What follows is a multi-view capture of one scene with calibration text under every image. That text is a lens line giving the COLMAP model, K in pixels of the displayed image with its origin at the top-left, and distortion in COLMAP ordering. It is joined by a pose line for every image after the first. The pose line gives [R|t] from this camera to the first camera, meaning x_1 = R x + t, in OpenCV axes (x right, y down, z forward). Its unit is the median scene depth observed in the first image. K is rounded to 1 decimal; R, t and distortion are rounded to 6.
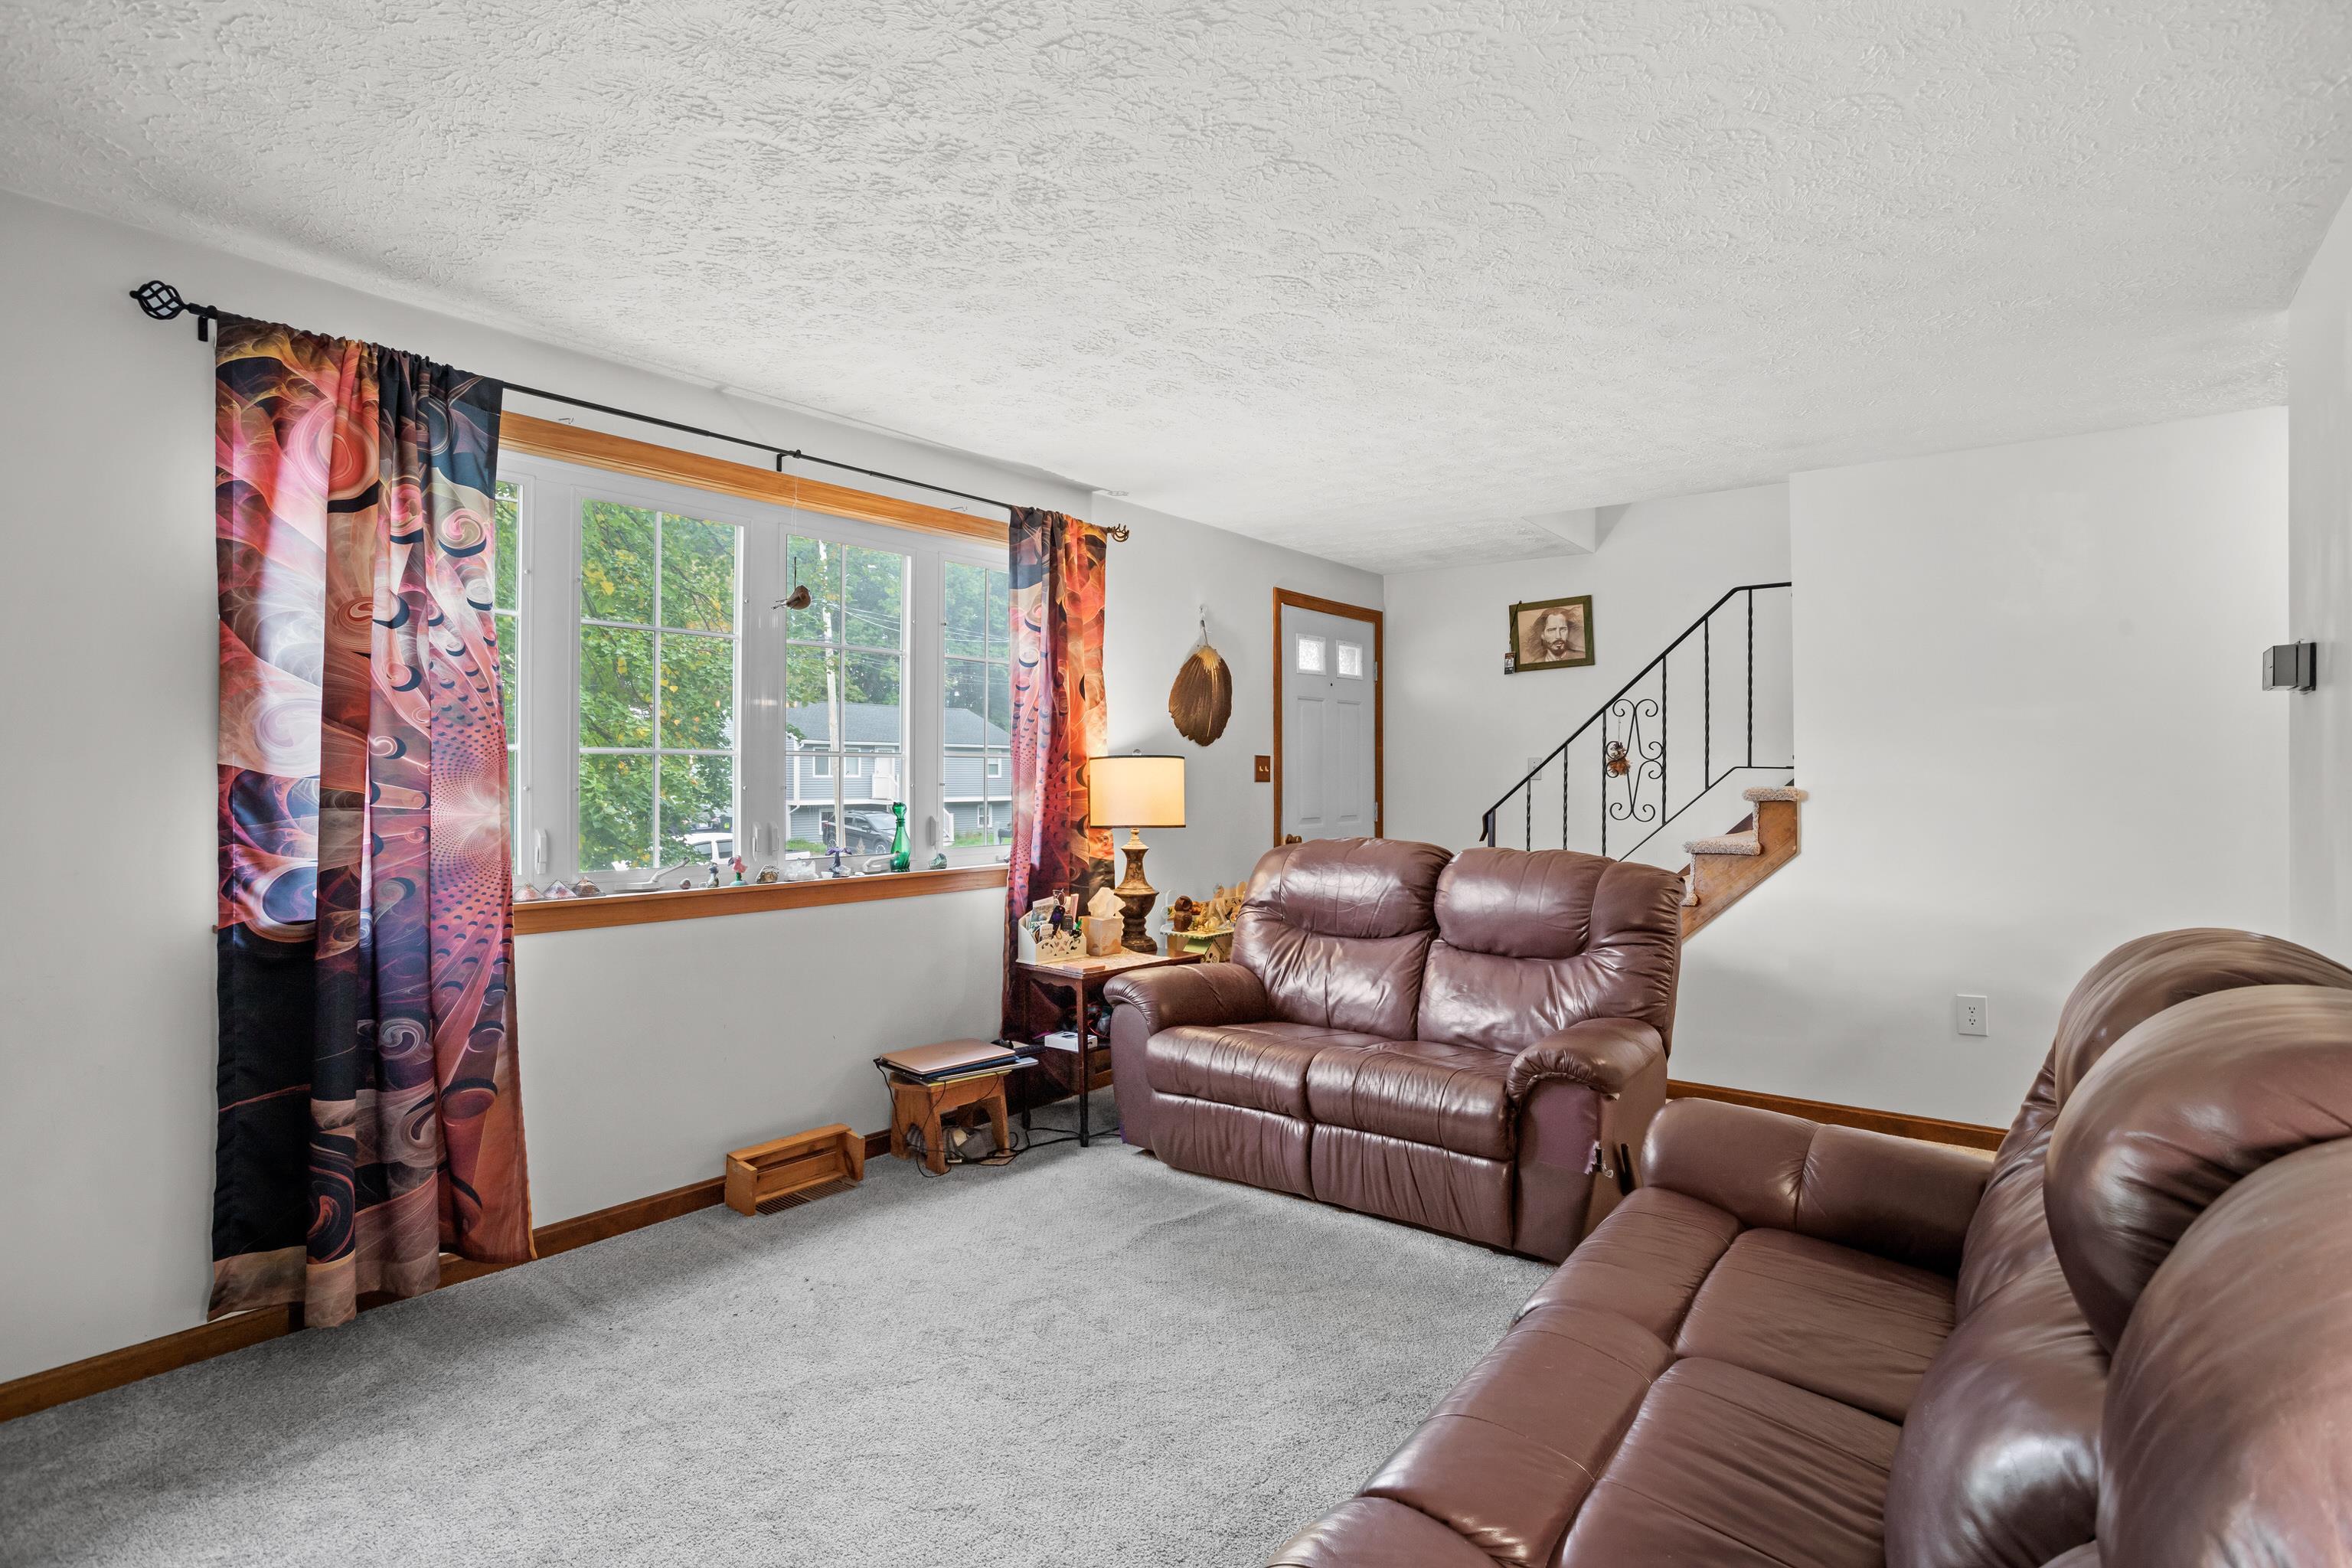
lens RADIAL K [[1151.0, 0, 1186.0], [0, 1151.0, 778.4], [0, 0, 1]] dist [-0.070731, 0.029020]
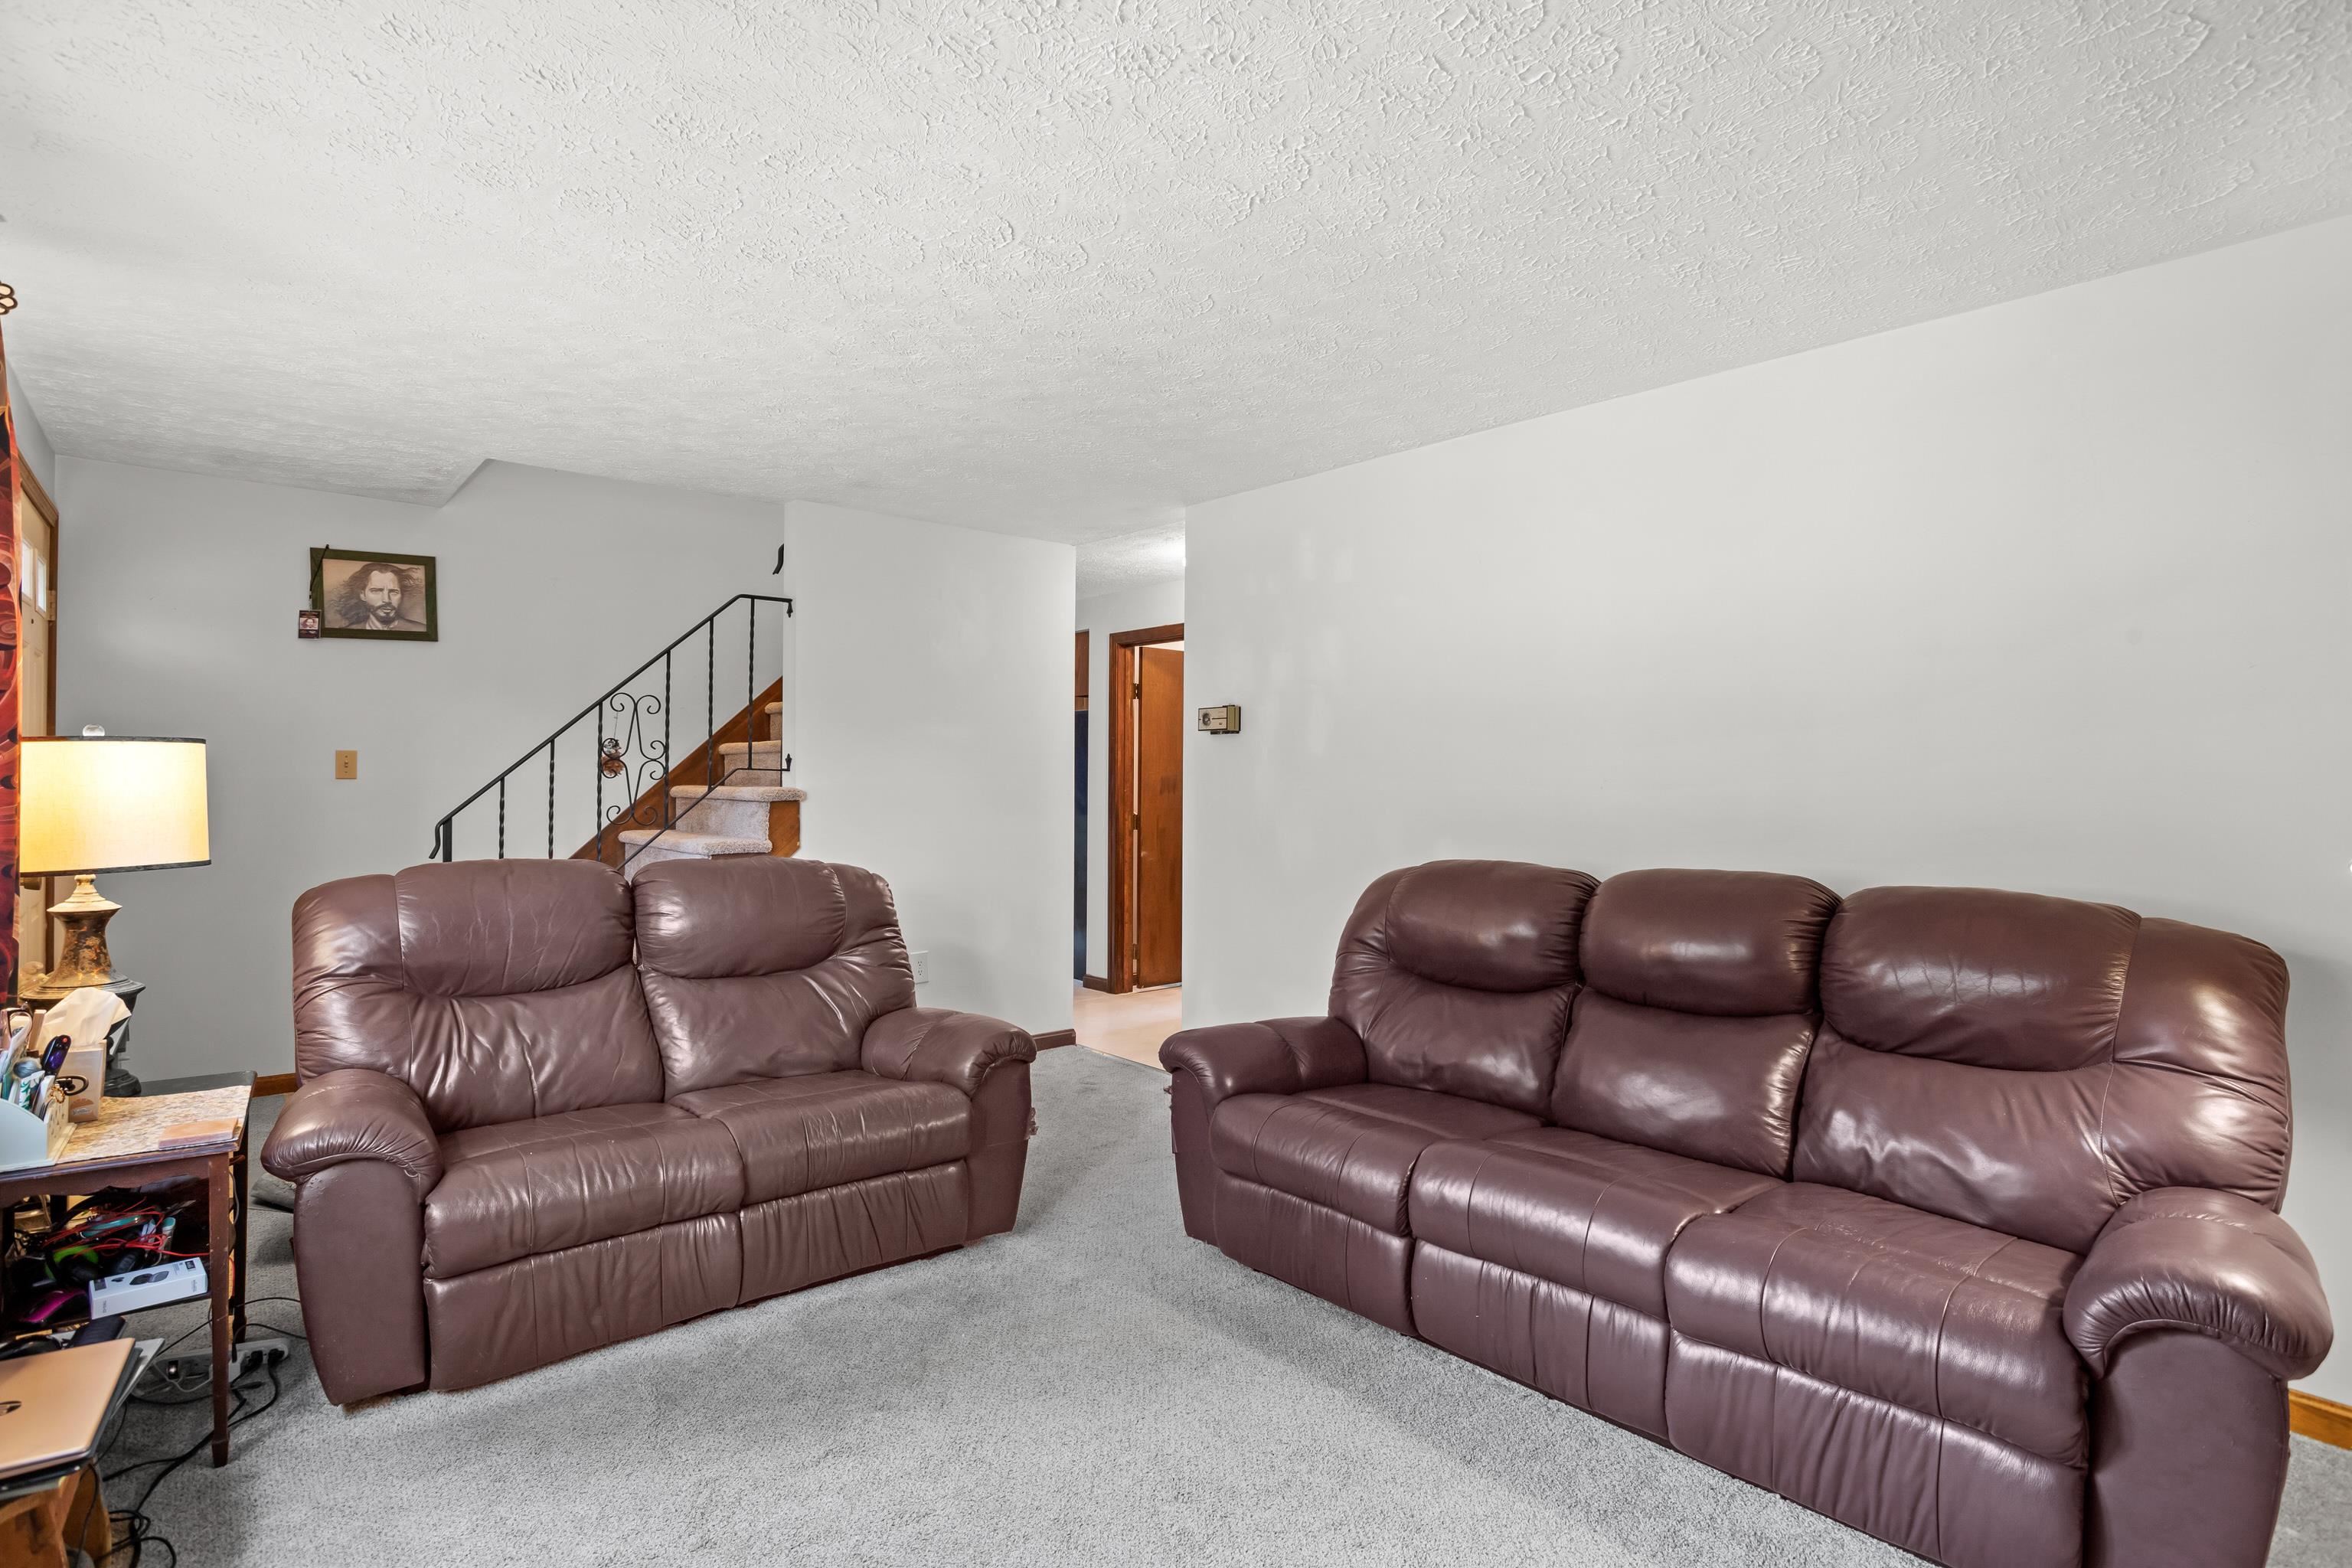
lens RADIAL K [[1151.0, 0, 1186.0], [0, 1151.0, 778.4], [0, 0, 1]] dist [-0.070731, 0.029020]
pose [[0.192136, 0.000656, 0.981368, -0.450213], [-0.005639, 0.999984, 0.000436, -0.003786], [-0.981352, -0.005618, 0.192136, 0.400395]]
